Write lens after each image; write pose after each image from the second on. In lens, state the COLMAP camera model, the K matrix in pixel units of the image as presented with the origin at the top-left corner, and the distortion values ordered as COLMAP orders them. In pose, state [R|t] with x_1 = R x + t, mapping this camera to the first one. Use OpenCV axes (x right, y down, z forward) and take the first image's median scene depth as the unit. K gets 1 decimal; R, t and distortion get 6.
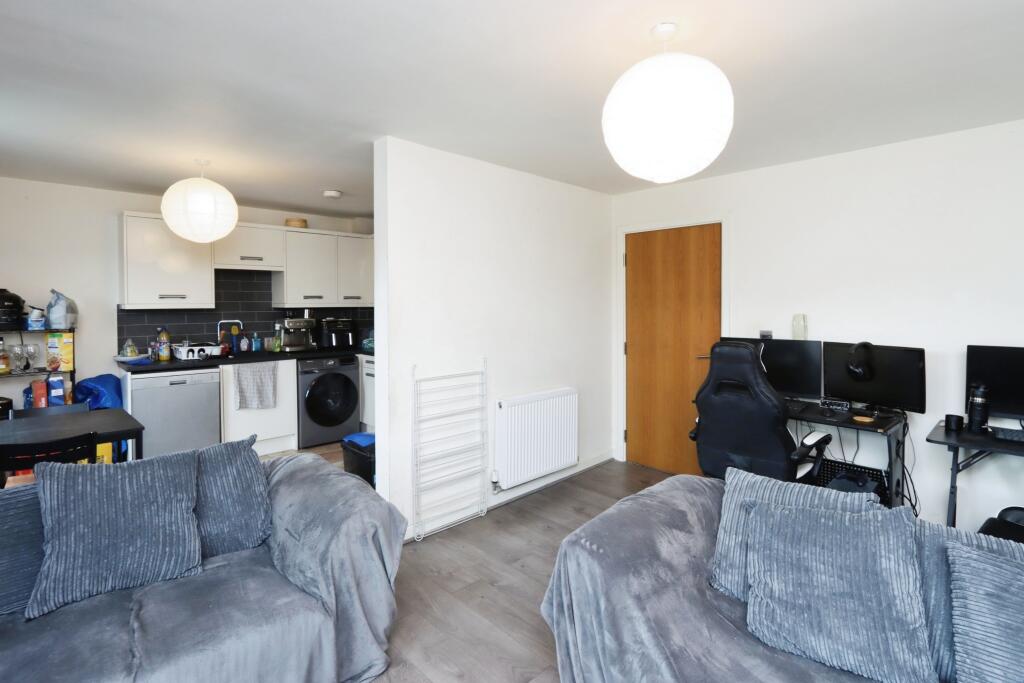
lens RADIAL K [[514.7, 0, 512.3], [0, 514.7, 315.8], [0, 0, 1]] dist [0.024819, 0.000147]
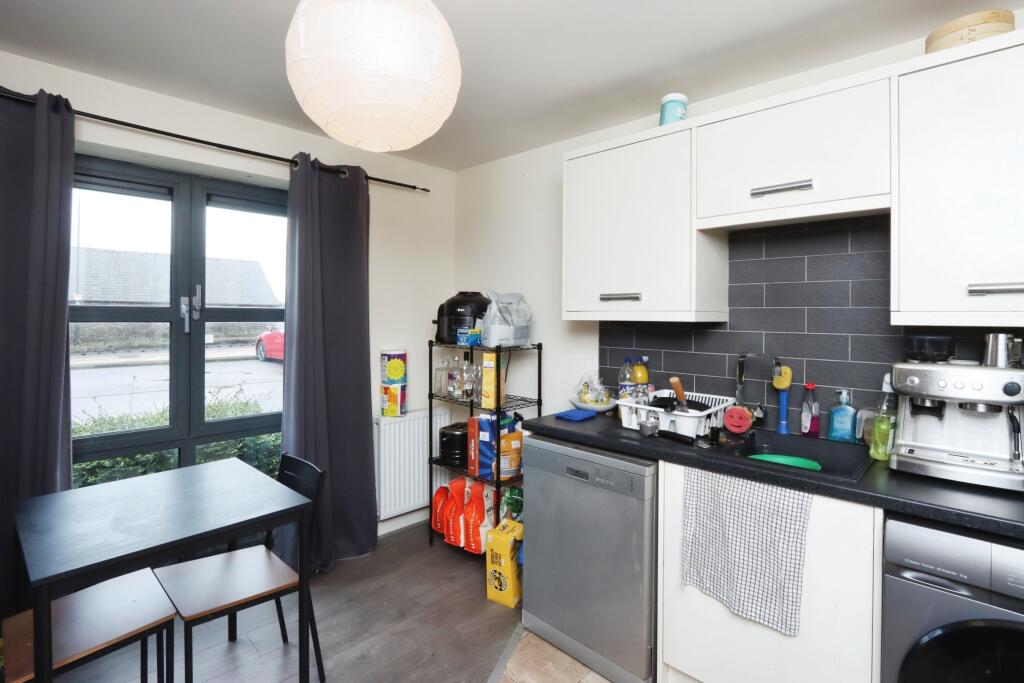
lens RADIAL K [[514.7, 0, 512.3], [0, 514.7, 315.8], [0, 0, 1]] dist [0.024819, 0.000147]
pose [[0.063202, 0.008826, -0.997962, -0.157713], [-0.031234, 0.999489, 0.006861, -0.018146], [0.997512, 0.030737, 0.063445, 0.829786]]
